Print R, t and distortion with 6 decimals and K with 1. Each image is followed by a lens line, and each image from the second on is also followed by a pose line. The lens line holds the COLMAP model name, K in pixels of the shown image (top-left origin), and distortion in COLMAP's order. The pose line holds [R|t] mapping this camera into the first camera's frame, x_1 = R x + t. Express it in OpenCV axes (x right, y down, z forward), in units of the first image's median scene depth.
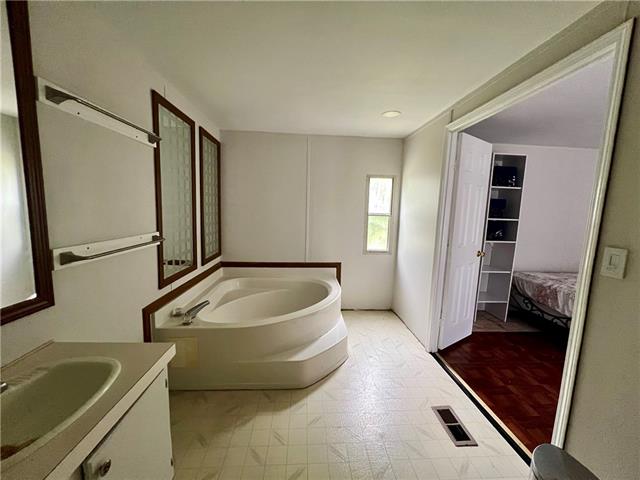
lens RADIAL K [[255.7, 0, 319.8], [0, 255.7, 237.2], [0, 0, 1]] dist [0.001469, 0.000074]
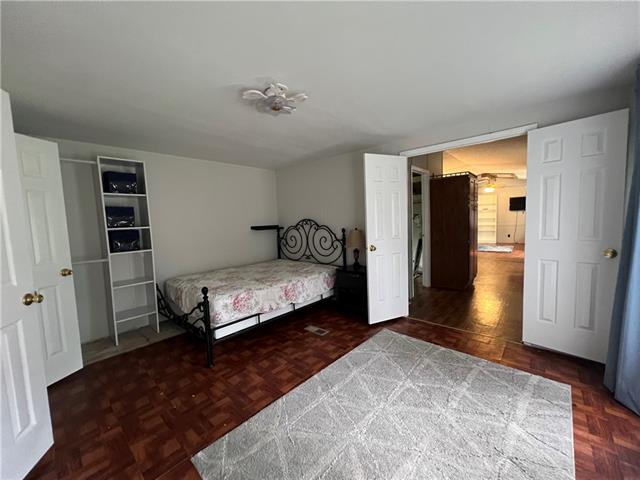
lens RADIAL K [[254.8, 0, 321.1], [0, 254.8, 242.0], [0, 0, 1]] dist [0.000460, 0.000010]
pose [[0.721931, -0.118107, 0.681811, 0.580874], [0.132146, 0.990723, 0.031696, 0.044969], [-0.679230, 0.067216, 0.730841, -0.166125]]
